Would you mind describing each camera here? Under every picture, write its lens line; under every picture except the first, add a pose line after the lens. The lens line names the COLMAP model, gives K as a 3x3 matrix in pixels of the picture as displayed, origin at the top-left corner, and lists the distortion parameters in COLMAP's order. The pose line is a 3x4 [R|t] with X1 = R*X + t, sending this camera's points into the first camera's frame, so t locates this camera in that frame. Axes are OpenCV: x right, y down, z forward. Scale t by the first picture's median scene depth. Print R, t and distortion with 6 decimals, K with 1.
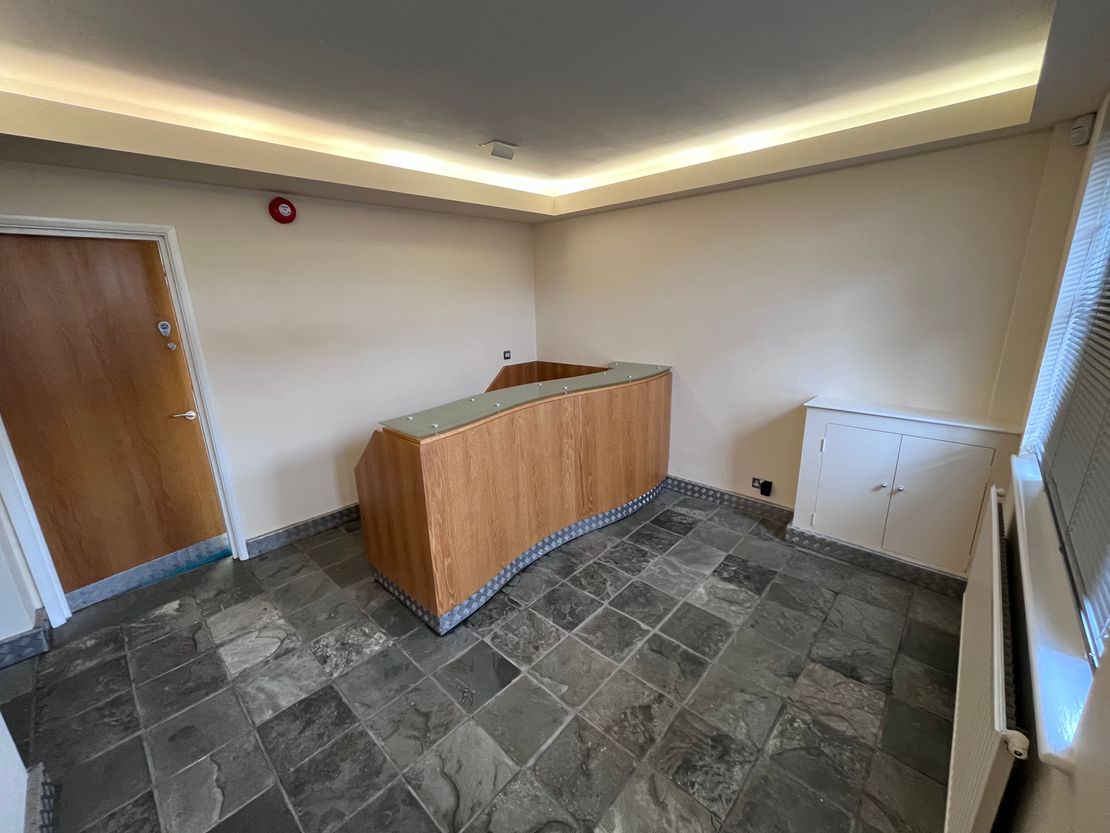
lens RADIAL K [[446.8, 0, 552.9], [0, 446.8, 418.6], [0, 0, 1]] dist [-0.008505, -0.000060]
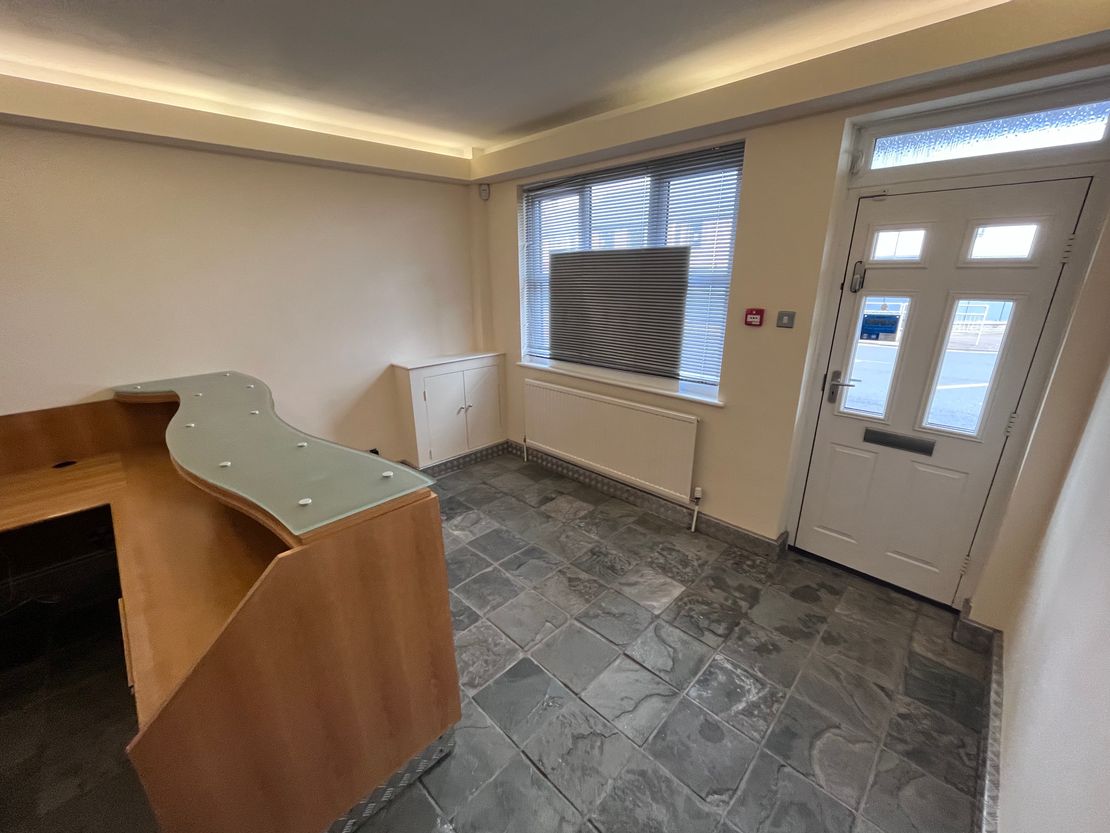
lens RADIAL K [[446.8, 0, 553.0], [0, 446.8, 416.0], [0, 0, 1]] dist [-0.008505, -0.000060]
pose [[0.026977, -0.279117, 0.959878, -0.887411], [0.269736, 0.926642, 0.261872, -0.171255], [-0.962556, 0.251849, 0.100286, 0.724886]]
